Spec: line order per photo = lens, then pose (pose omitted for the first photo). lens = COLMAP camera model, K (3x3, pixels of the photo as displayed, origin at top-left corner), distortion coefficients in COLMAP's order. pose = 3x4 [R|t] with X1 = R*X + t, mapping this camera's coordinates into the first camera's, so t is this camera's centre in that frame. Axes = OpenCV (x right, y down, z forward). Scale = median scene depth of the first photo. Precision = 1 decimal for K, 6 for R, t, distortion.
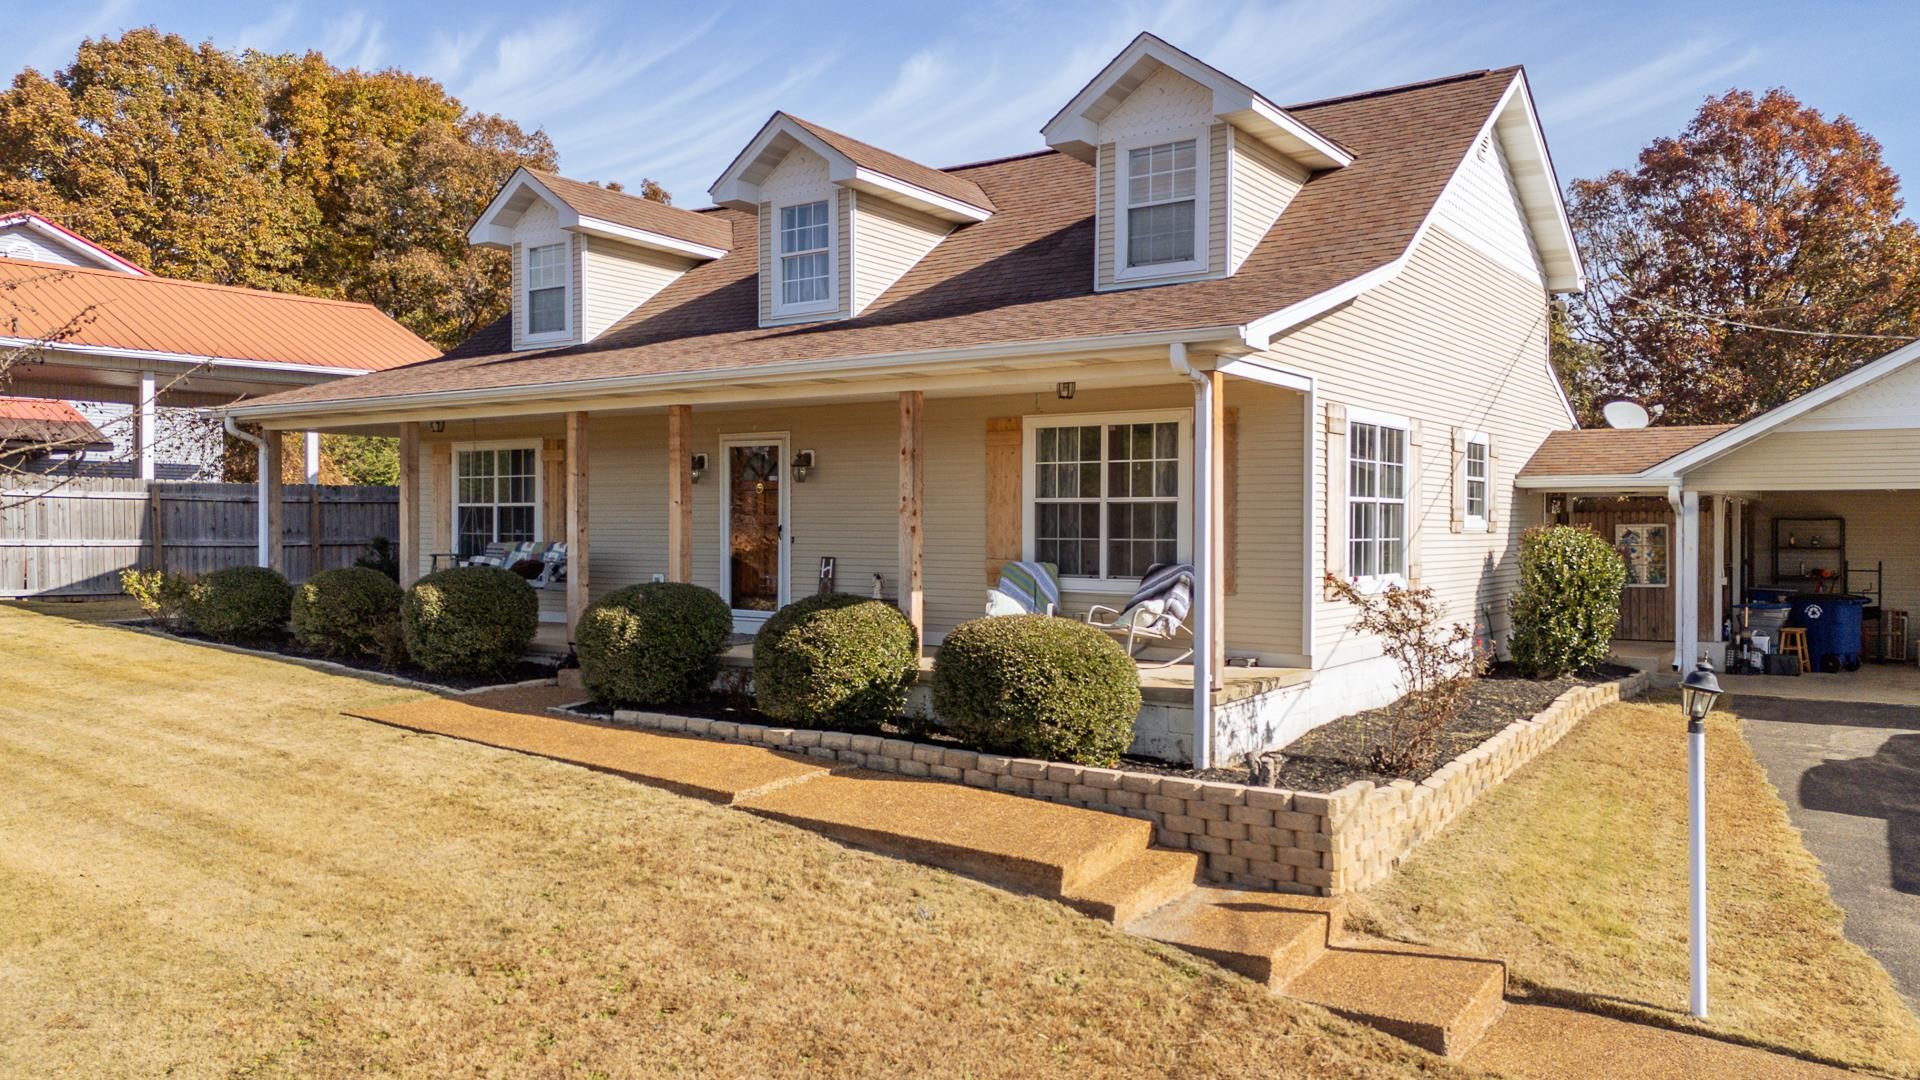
lens RADIAL K [[1377.5, 0, 960.0], [0, 1377.5, 540.0], [0, 0, 1]] dist [0.103533, -0.099638]
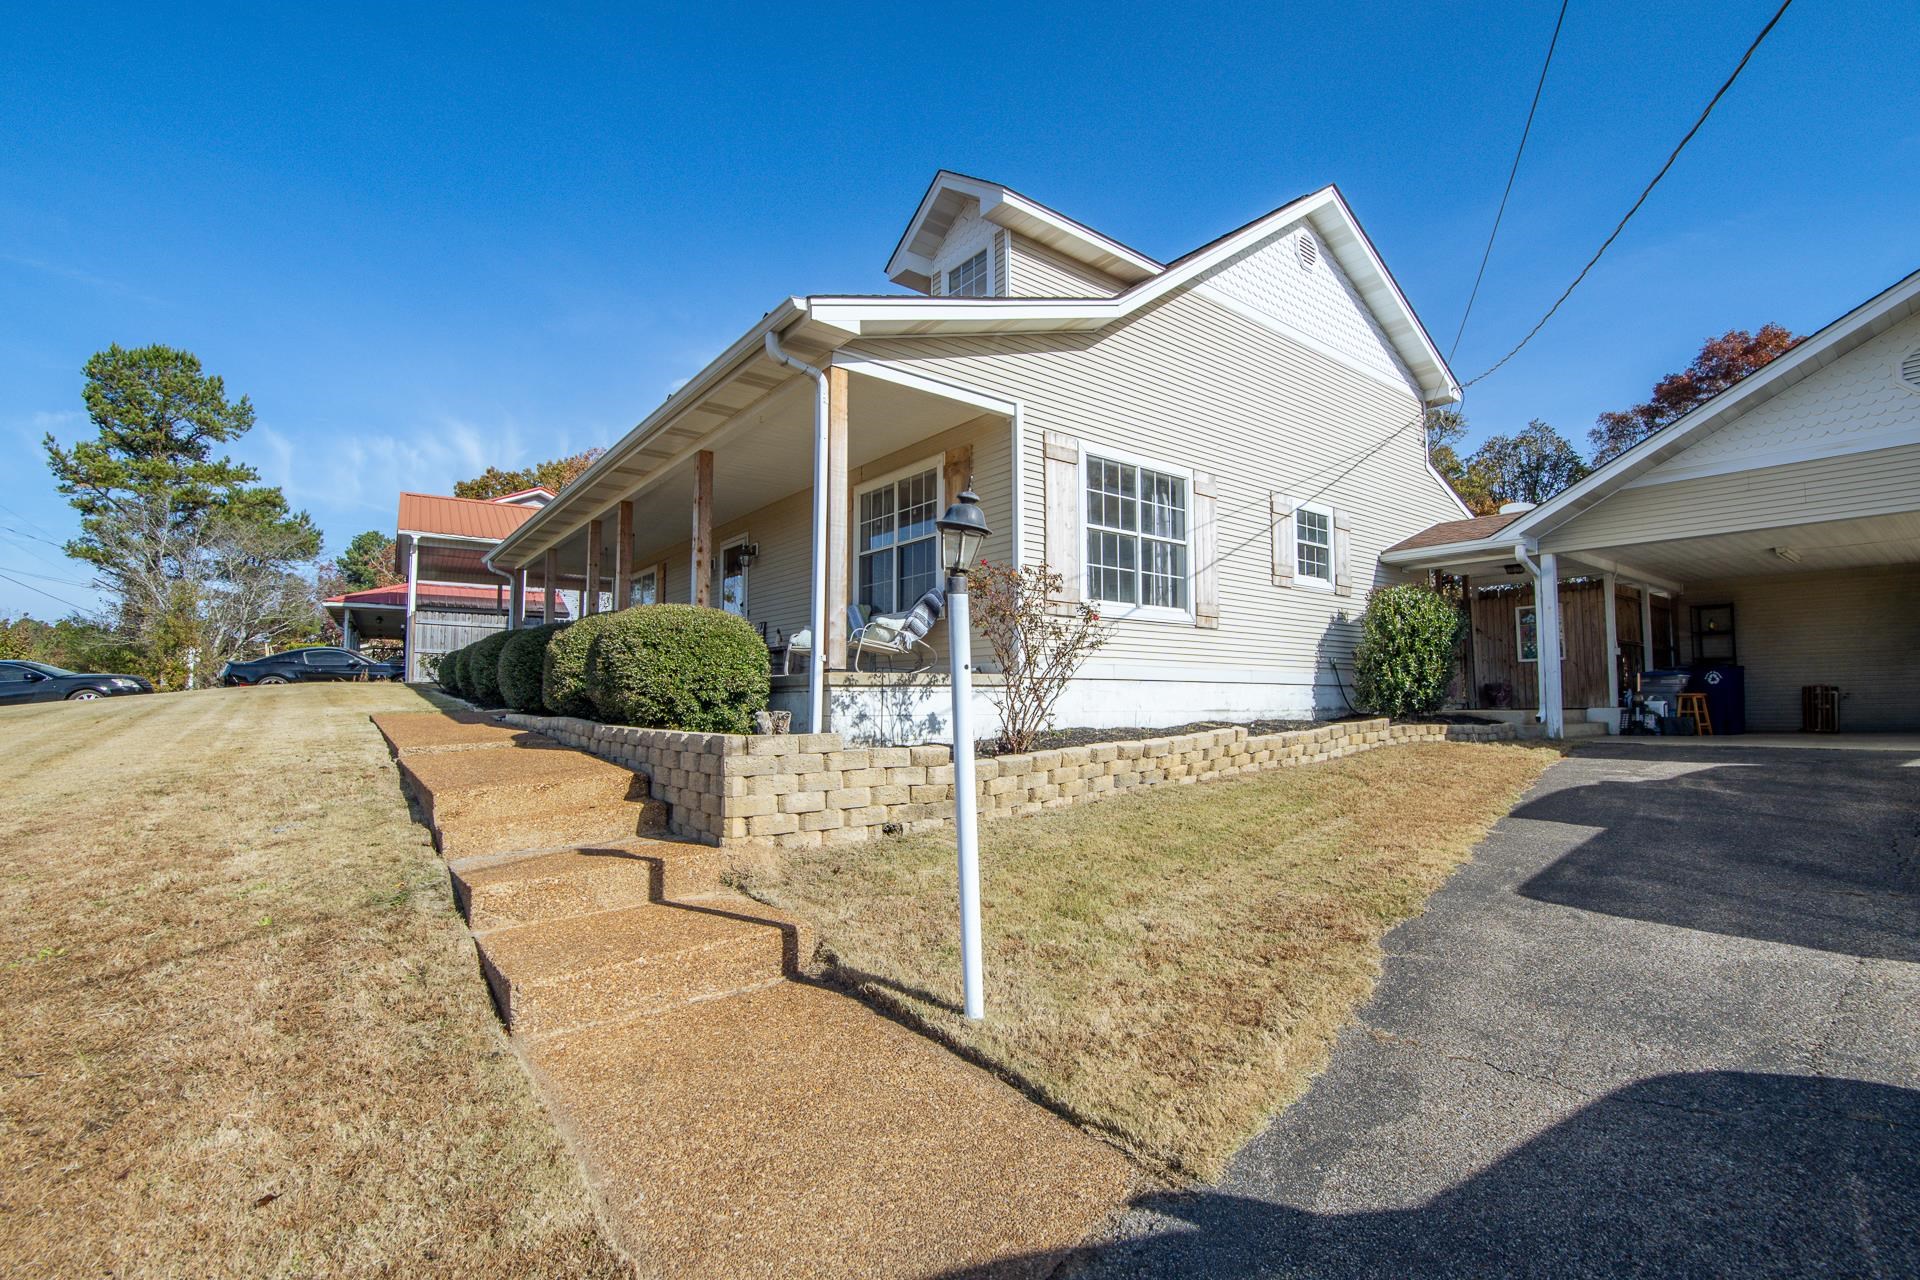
lens RADIAL K [[840.4, 0, 957.8], [0, 840.4, 650.9], [0, 0, 1]] dist [-0.015513, 0.000973]
pose [[0.955094, -0.019729, -0.295645, 0.317647], [-0.000574, 0.997656, -0.068430, 0.094932], [0.296302, 0.065527, 0.952844, 0.302114]]
